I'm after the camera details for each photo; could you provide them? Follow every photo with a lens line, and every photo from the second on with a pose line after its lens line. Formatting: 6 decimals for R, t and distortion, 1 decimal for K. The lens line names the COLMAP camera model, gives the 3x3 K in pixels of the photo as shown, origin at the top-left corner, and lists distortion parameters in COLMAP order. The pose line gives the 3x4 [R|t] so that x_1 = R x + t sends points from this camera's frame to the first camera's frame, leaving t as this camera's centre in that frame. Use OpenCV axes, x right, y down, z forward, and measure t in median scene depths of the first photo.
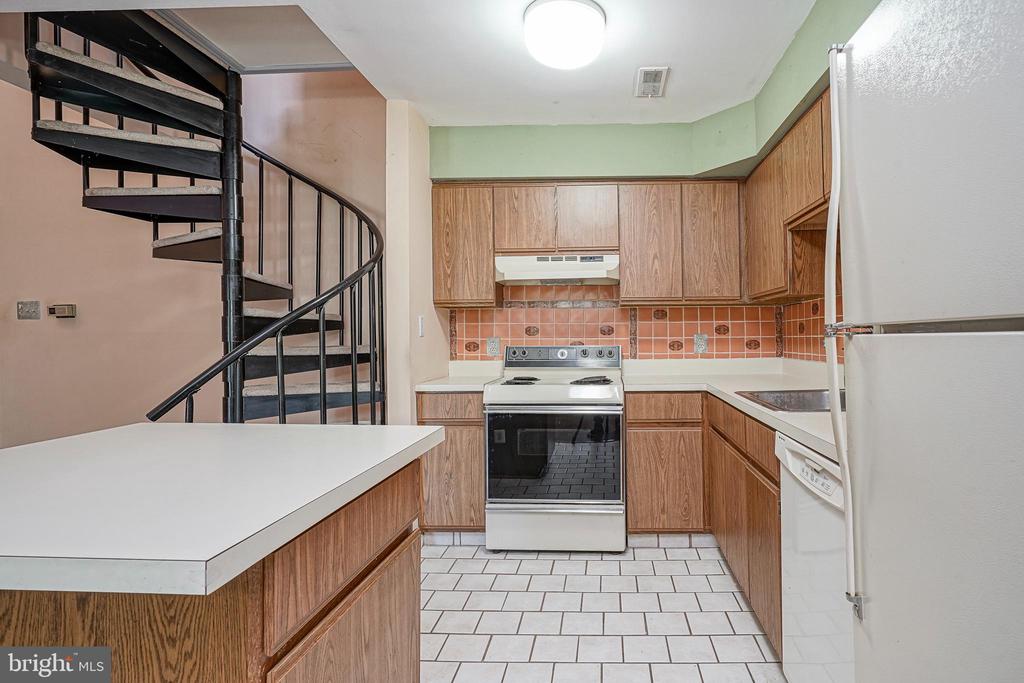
lens RADIAL K [[535.8, 0, 588.2], [0, 535.8, 332.9], [0, 0, 1]] dist [-0.014050, 0.001209]
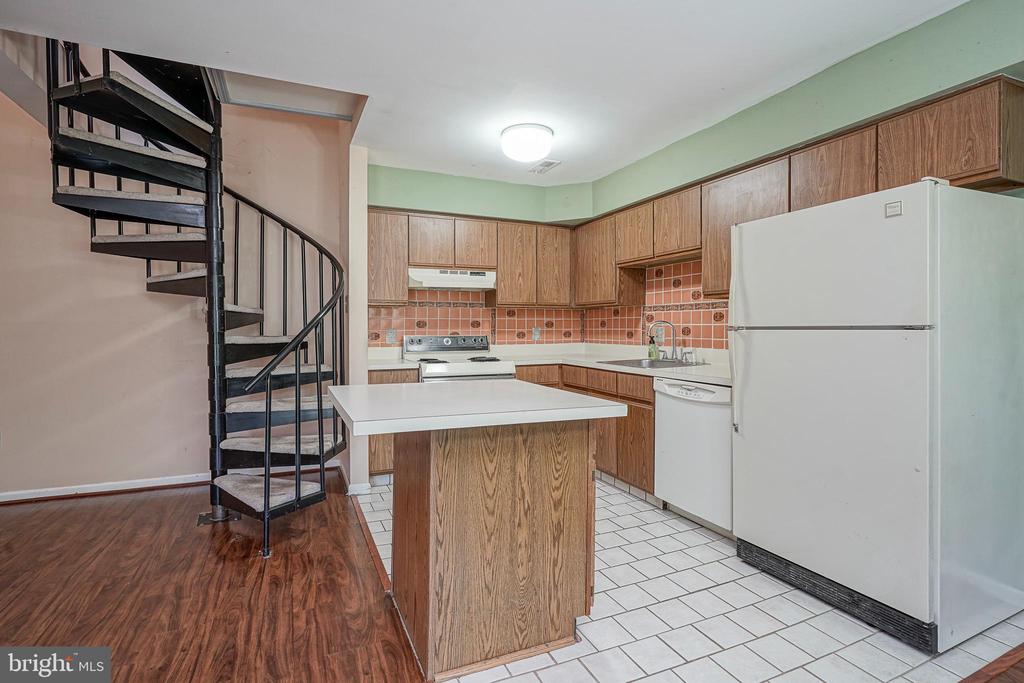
lens RADIAL K [[511.2, 0, 511.2], [0, 511.2, 334.6], [0, 0, 1]] dist [-0.006195, 0.004412]
pose [[0.903492, -0.001432, 0.428603, -0.497522], [-0.007541, 0.999787, 0.019235, -0.004326], [-0.428539, -0.020611, 0.903288, -0.261233]]
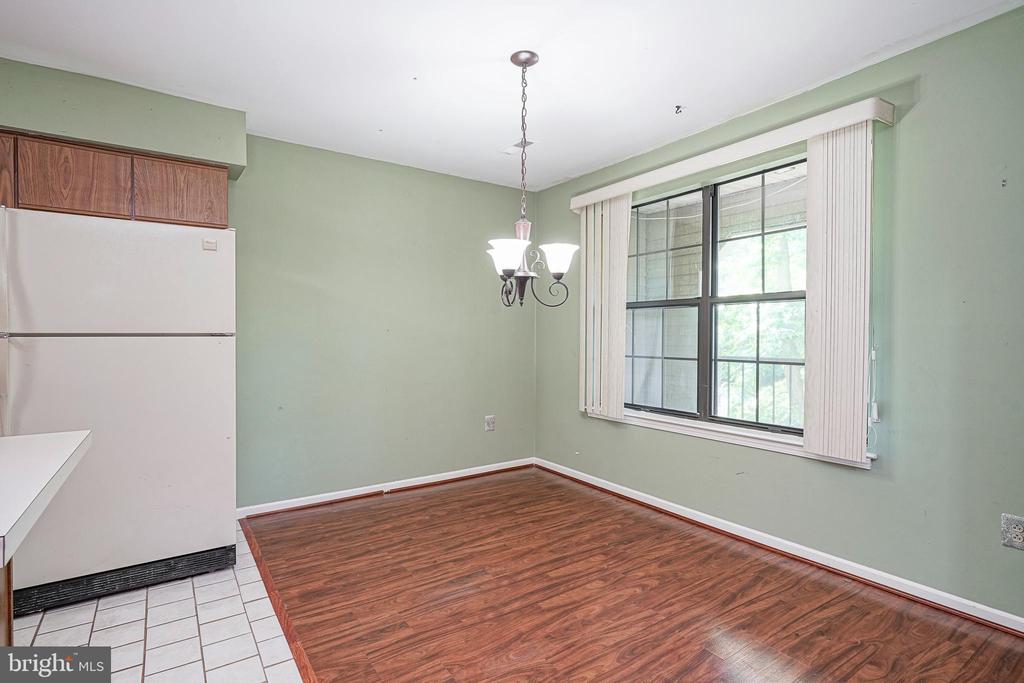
lens RADIAL K [[511.2, 0, 505.8], [0, 511.2, 331.1], [0, 0, 1]] dist [-0.006195, 0.004412]
pose [[-0.577973, 0.006426, 0.816031, -0.735392], [-0.004644, 0.999927, -0.011163, -0.003389], [-0.816043, -0.010241, -0.577901, 0.161033]]
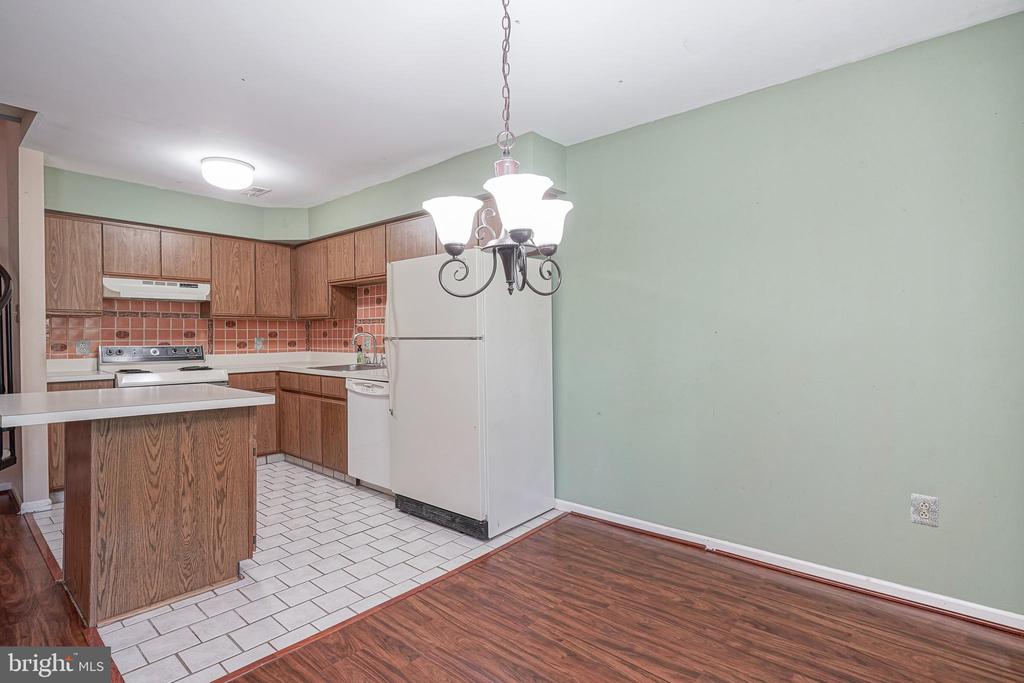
lens RADIAL K [[511.2, 0, 520.4], [0, 511.2, 344.2], [0, 0, 1]] dist [-0.006195, 0.004412]
pose [[0.633713, -0.007690, 0.773530, -0.501376], [-0.008313, 0.999825, 0.016750, -0.010115], [-0.773523, -0.017045, 0.633539, -0.582105]]
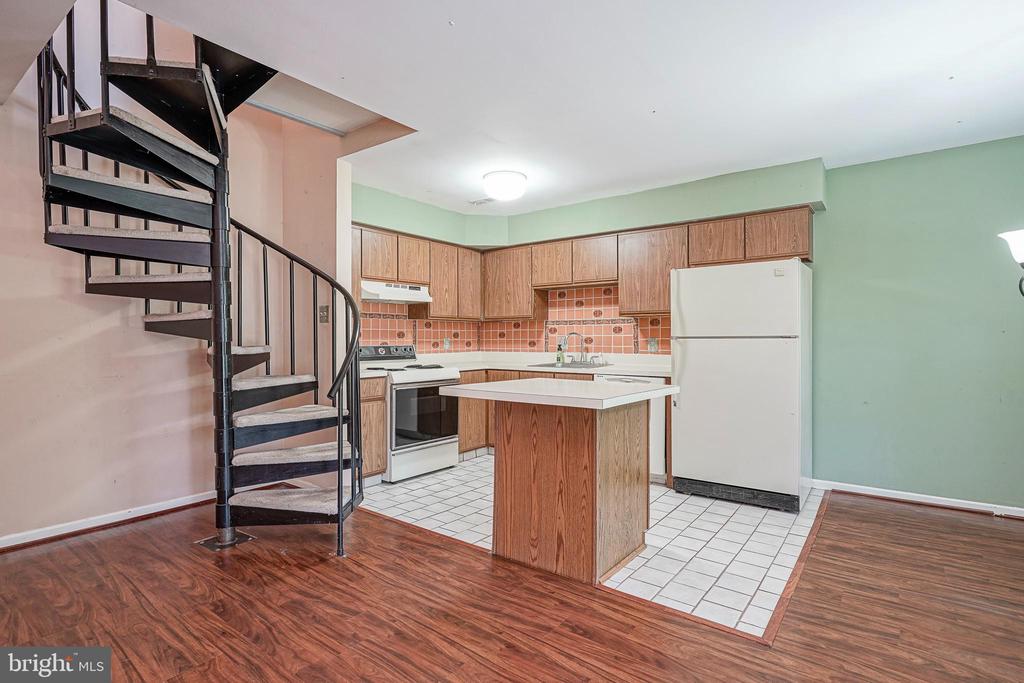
lens RADIAL K [[511.2, 0, 516.3], [0, 511.2, 348.0], [0, 0, 1]] dist [-0.006195, 0.004412]
pose [[0.578027, -0.009849, 0.815958, -1.033213], [-0.009702, 0.999774, 0.018941, 0.002267], [-0.815960, -0.018865, 0.577800, -0.086311]]
